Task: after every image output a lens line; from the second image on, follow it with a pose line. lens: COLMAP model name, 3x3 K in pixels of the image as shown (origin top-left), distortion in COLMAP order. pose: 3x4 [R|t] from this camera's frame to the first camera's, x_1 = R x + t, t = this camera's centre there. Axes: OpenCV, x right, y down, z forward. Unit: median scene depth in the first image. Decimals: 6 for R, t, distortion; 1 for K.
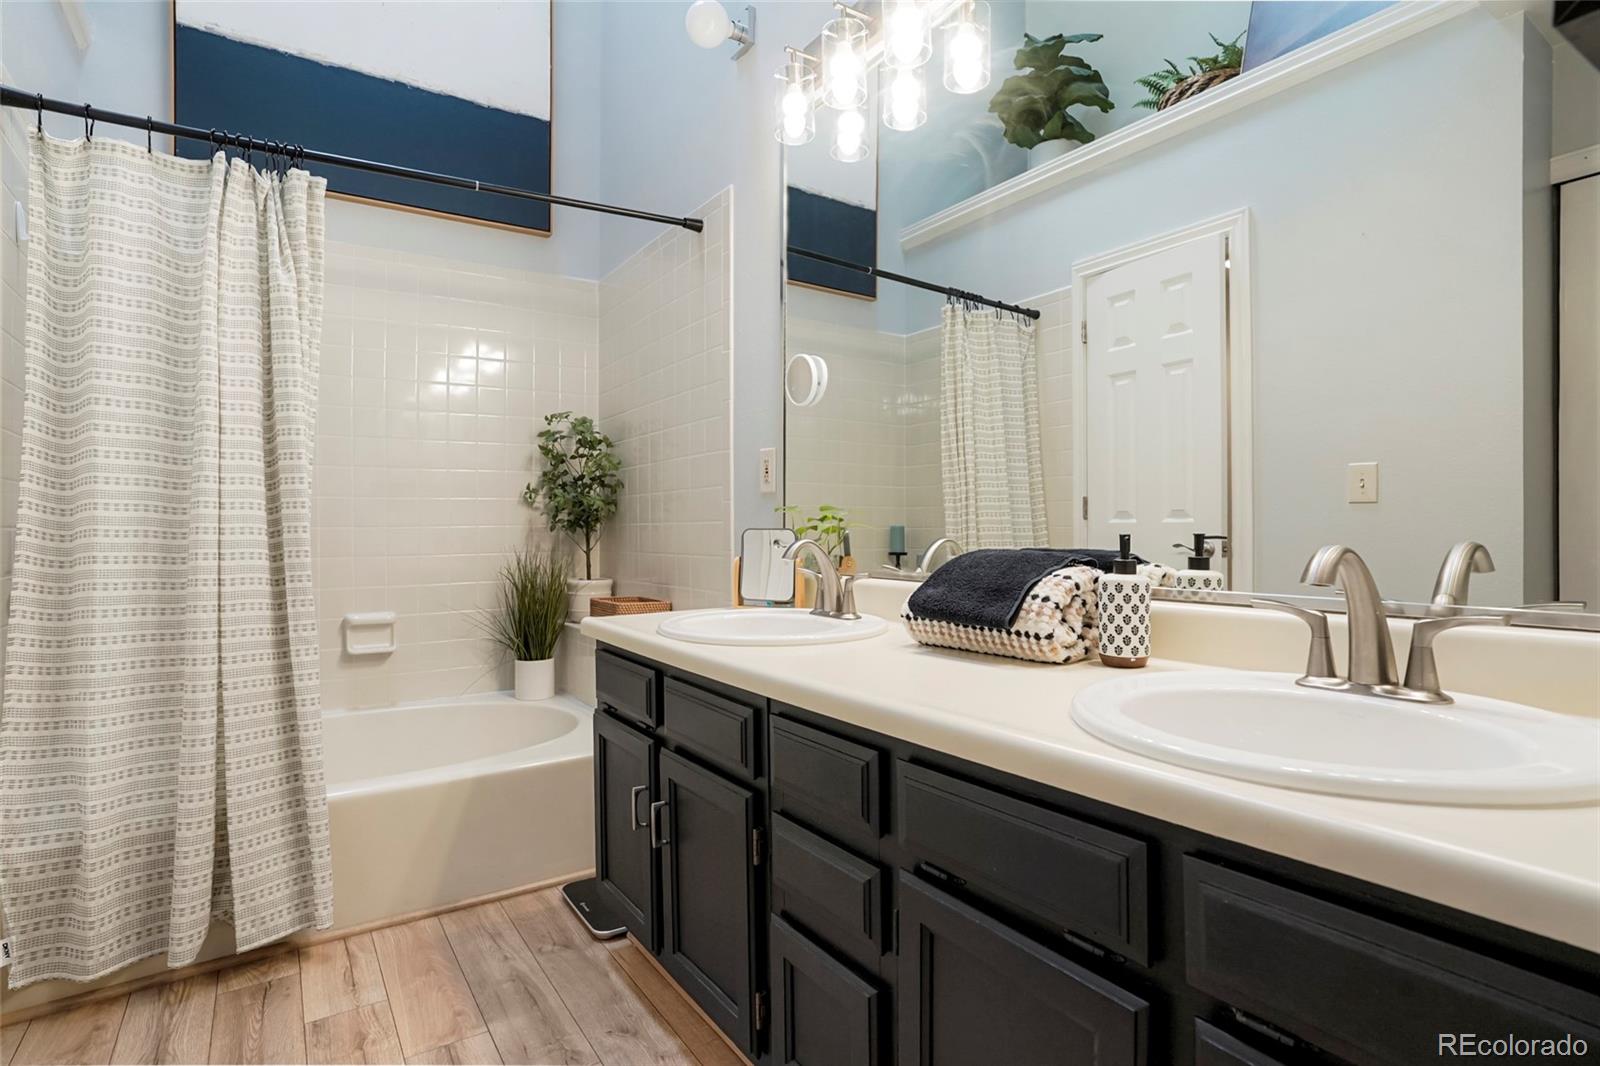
lens RADIAL K [[718.9, 0, 798.0], [0, 718.9, 519.2], [0, 0, 1]] dist [-0.040819, 0.016904]
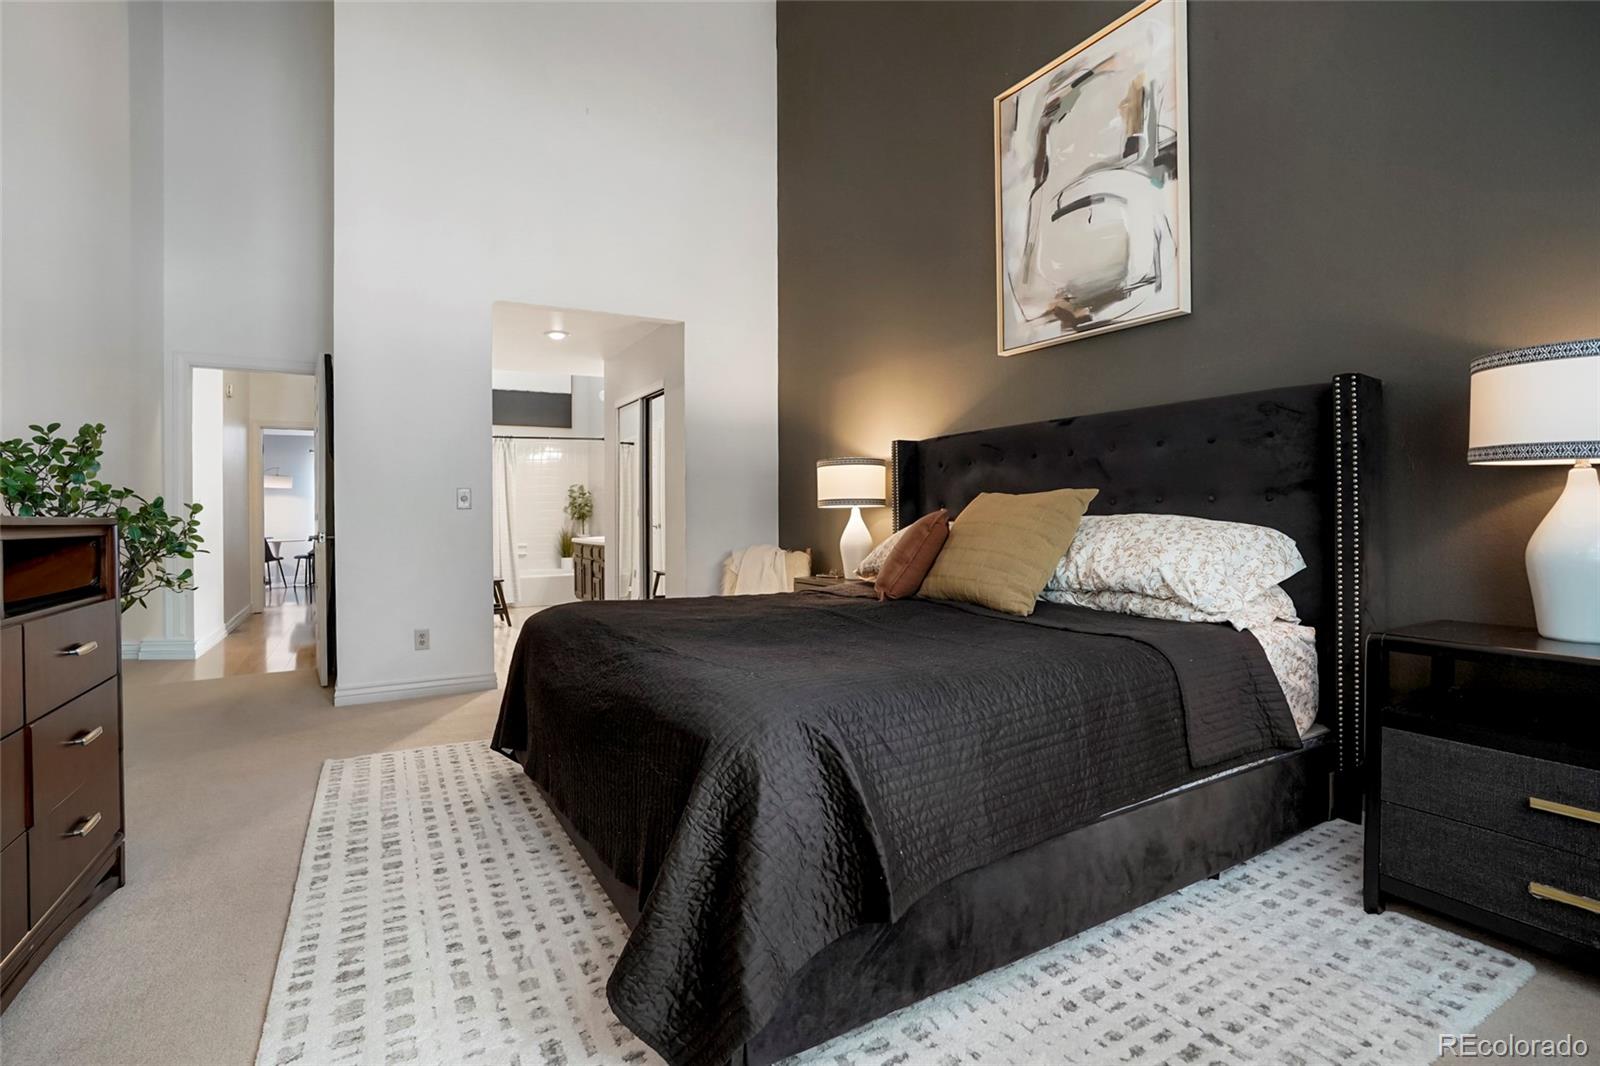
lens RADIAL K [[802.6, 0, 800.0], [0, 802.6, 533.0], [0, 0, 1]] dist [-0.047161, -0.000230]
pose [[0.992808, 0.003876, -0.119656, 1.592199], [-0.001572, 0.999812, 0.019340, 0.003435], [0.119708, -0.019013, 0.992627, -3.540802]]
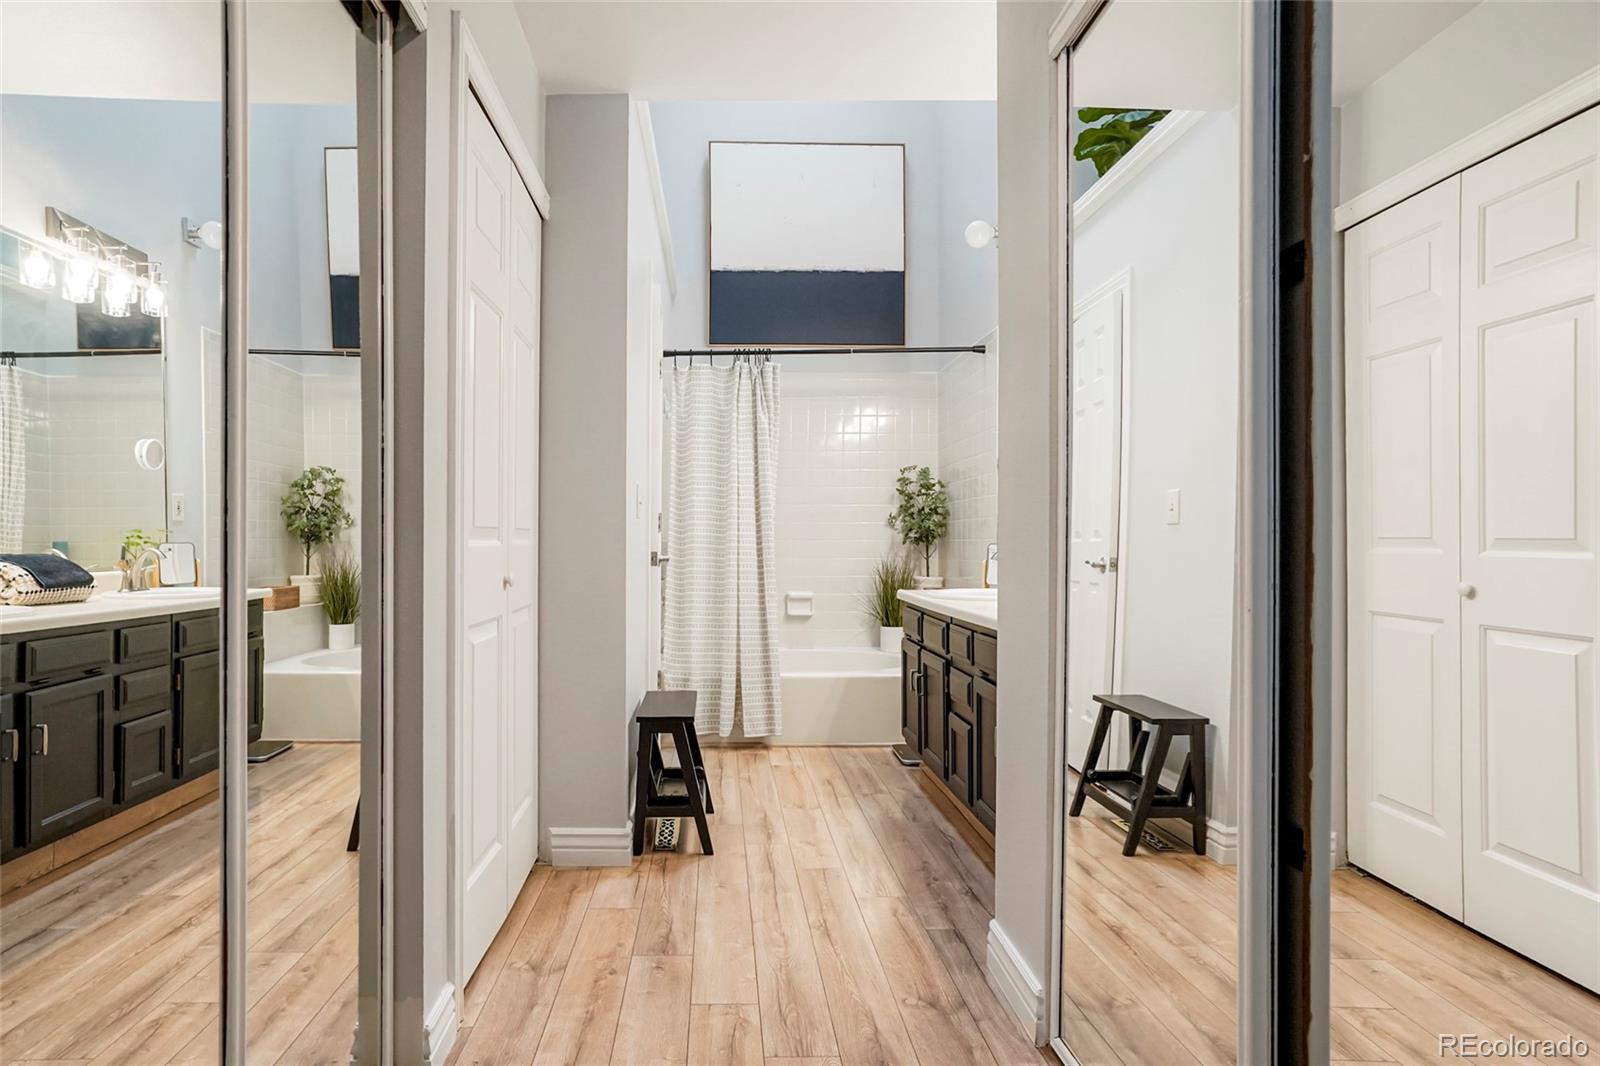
lens RADIAL K [[838.6, 0, 791.1], [0, 838.6, 532.5], [0, 0, 1]] dist [-0.053536, 0.030040]
pose [[0.849921, 0.005371, -0.526883, 0.543674], [-0.005482, 0.999984, 0.001351, -0.012985], [0.526882, 0.001740, 0.849937, -0.895435]]
